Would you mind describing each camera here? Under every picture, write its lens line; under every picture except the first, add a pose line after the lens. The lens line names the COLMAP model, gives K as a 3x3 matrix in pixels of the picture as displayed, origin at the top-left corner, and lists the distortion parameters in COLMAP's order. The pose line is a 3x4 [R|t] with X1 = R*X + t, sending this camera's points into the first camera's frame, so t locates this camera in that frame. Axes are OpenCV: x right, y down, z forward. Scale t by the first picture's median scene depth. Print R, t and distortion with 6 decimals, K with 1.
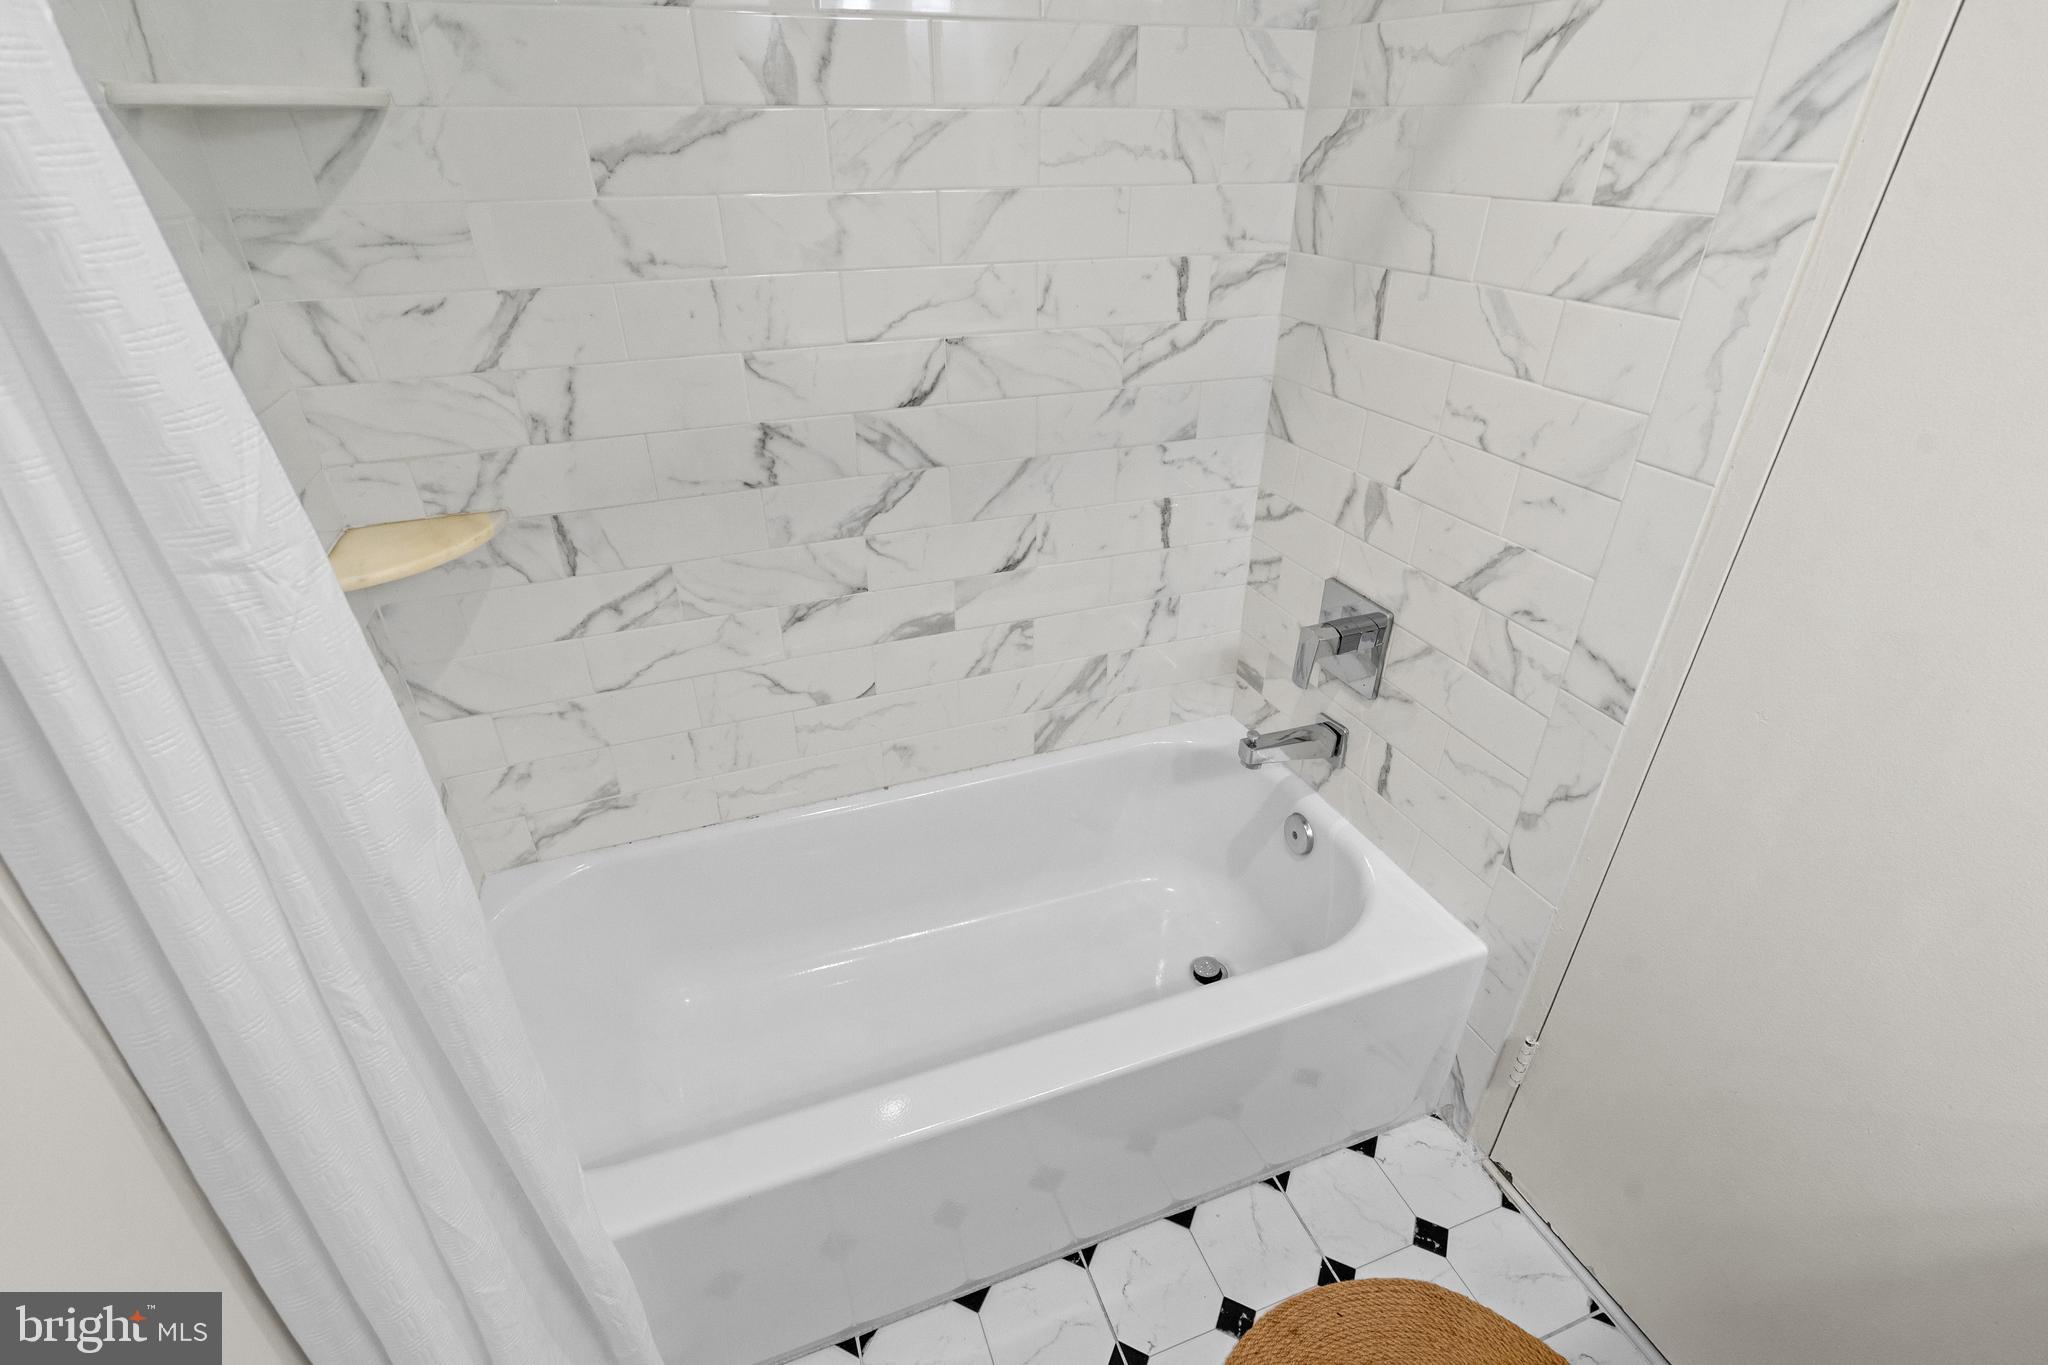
lens RADIAL K [[939.1, 0, 1024.0], [0, 939.1, 682.5], [0, 0, 1]] dist [-0.002259, 0.007081]
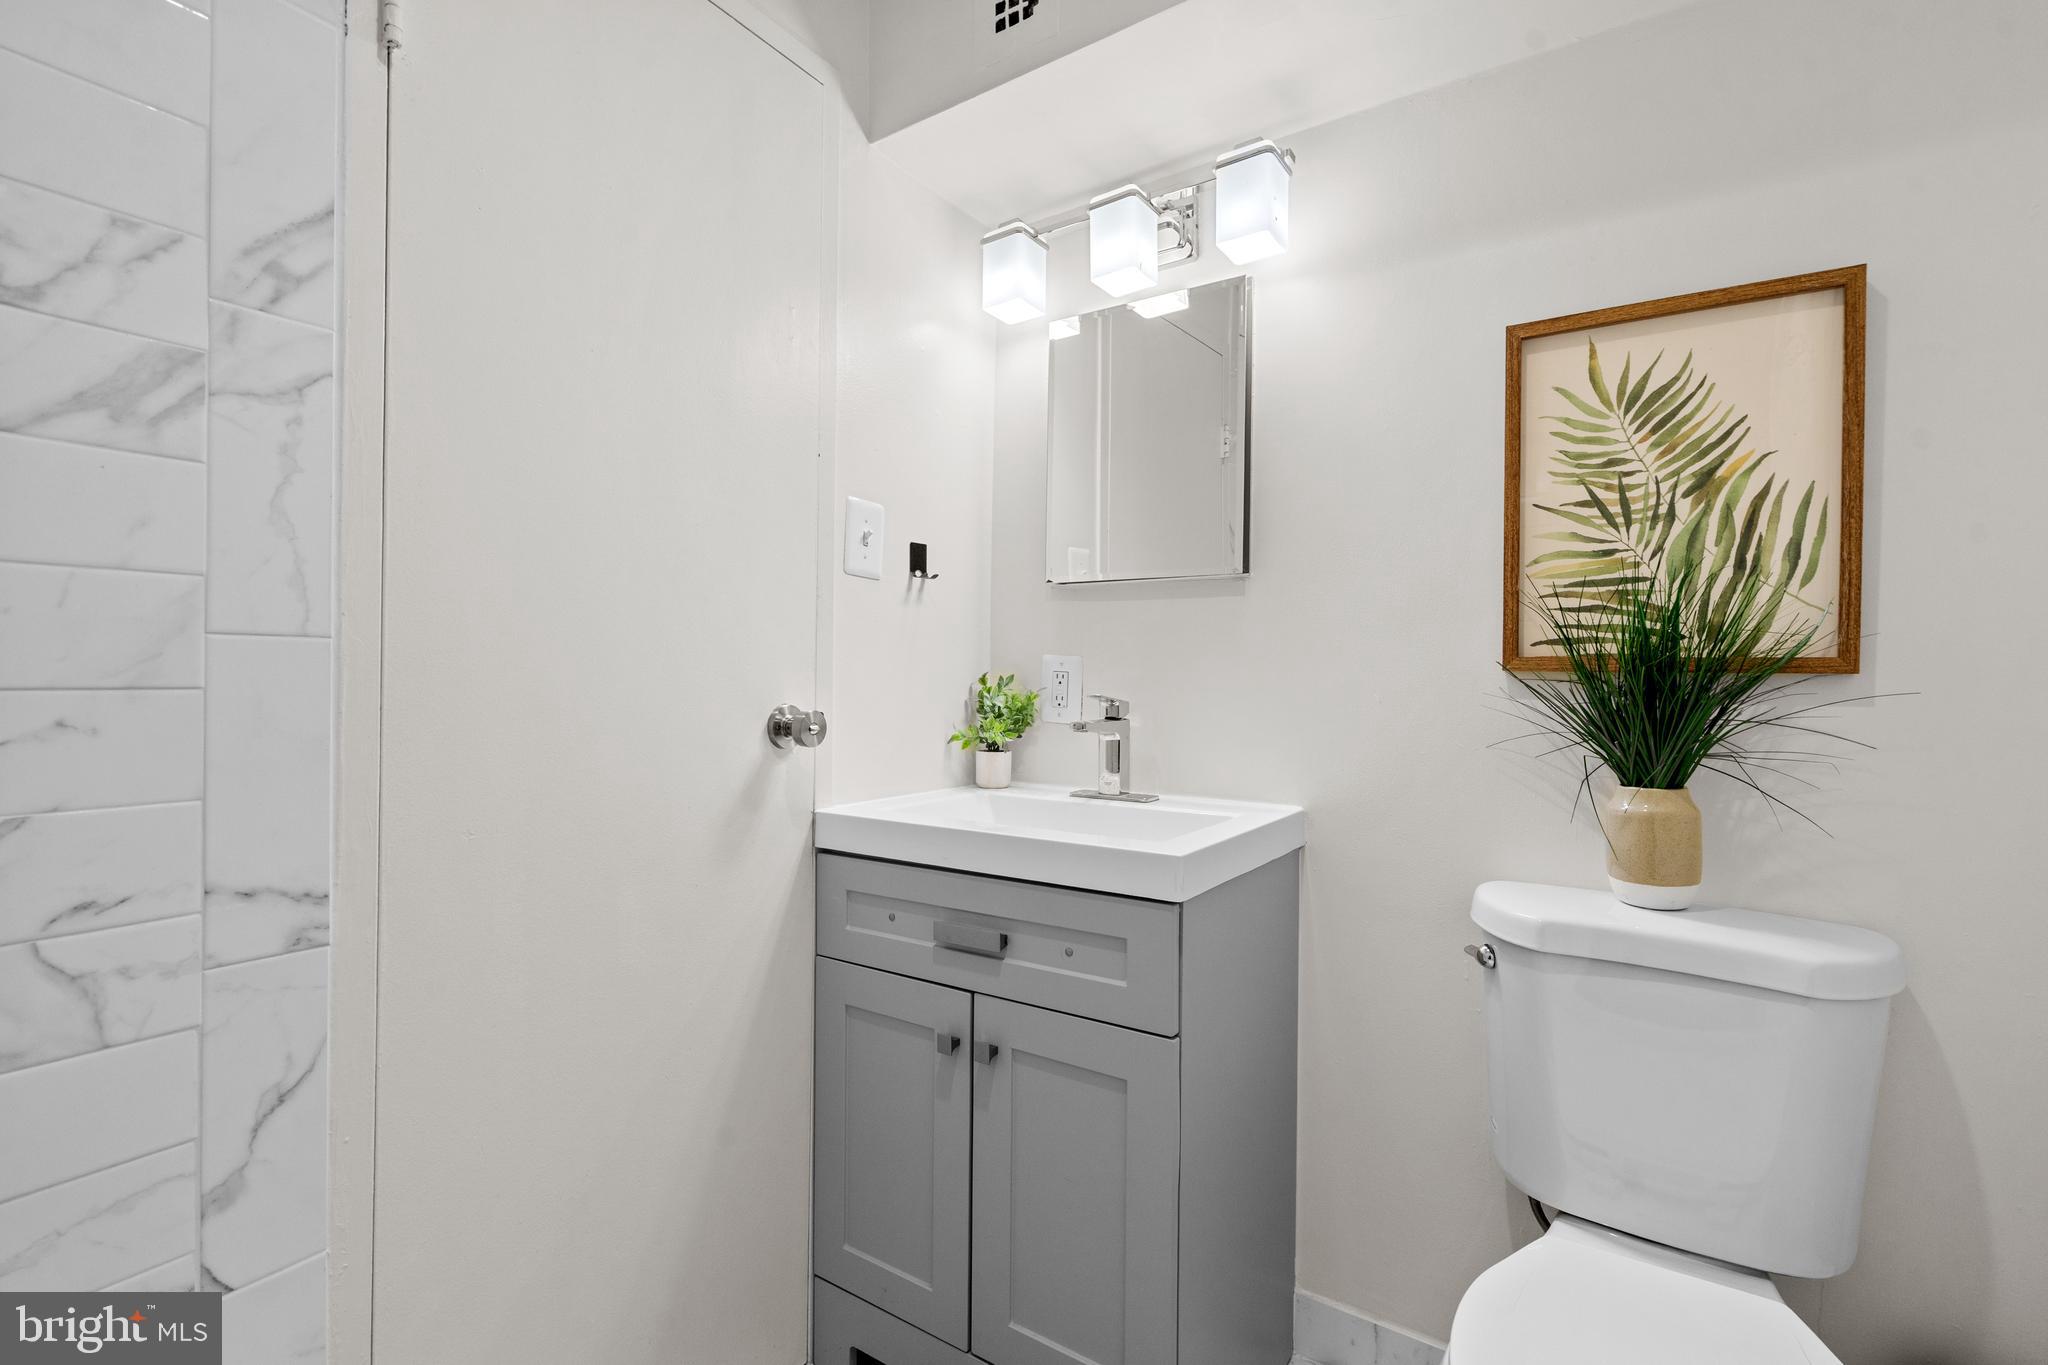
lens RADIAL K [[930.6, 0, 1032.5], [0, 930.6, 674.7], [0, 0, 1]] dist [0.000576, 0.000779]
pose [[-0.577431, -0.011612, 0.816357, -0.416780], [0.405953, 0.863451, 0.299423, -0.174050], [-0.708362, 0.504299, -0.493869, 0.998548]]
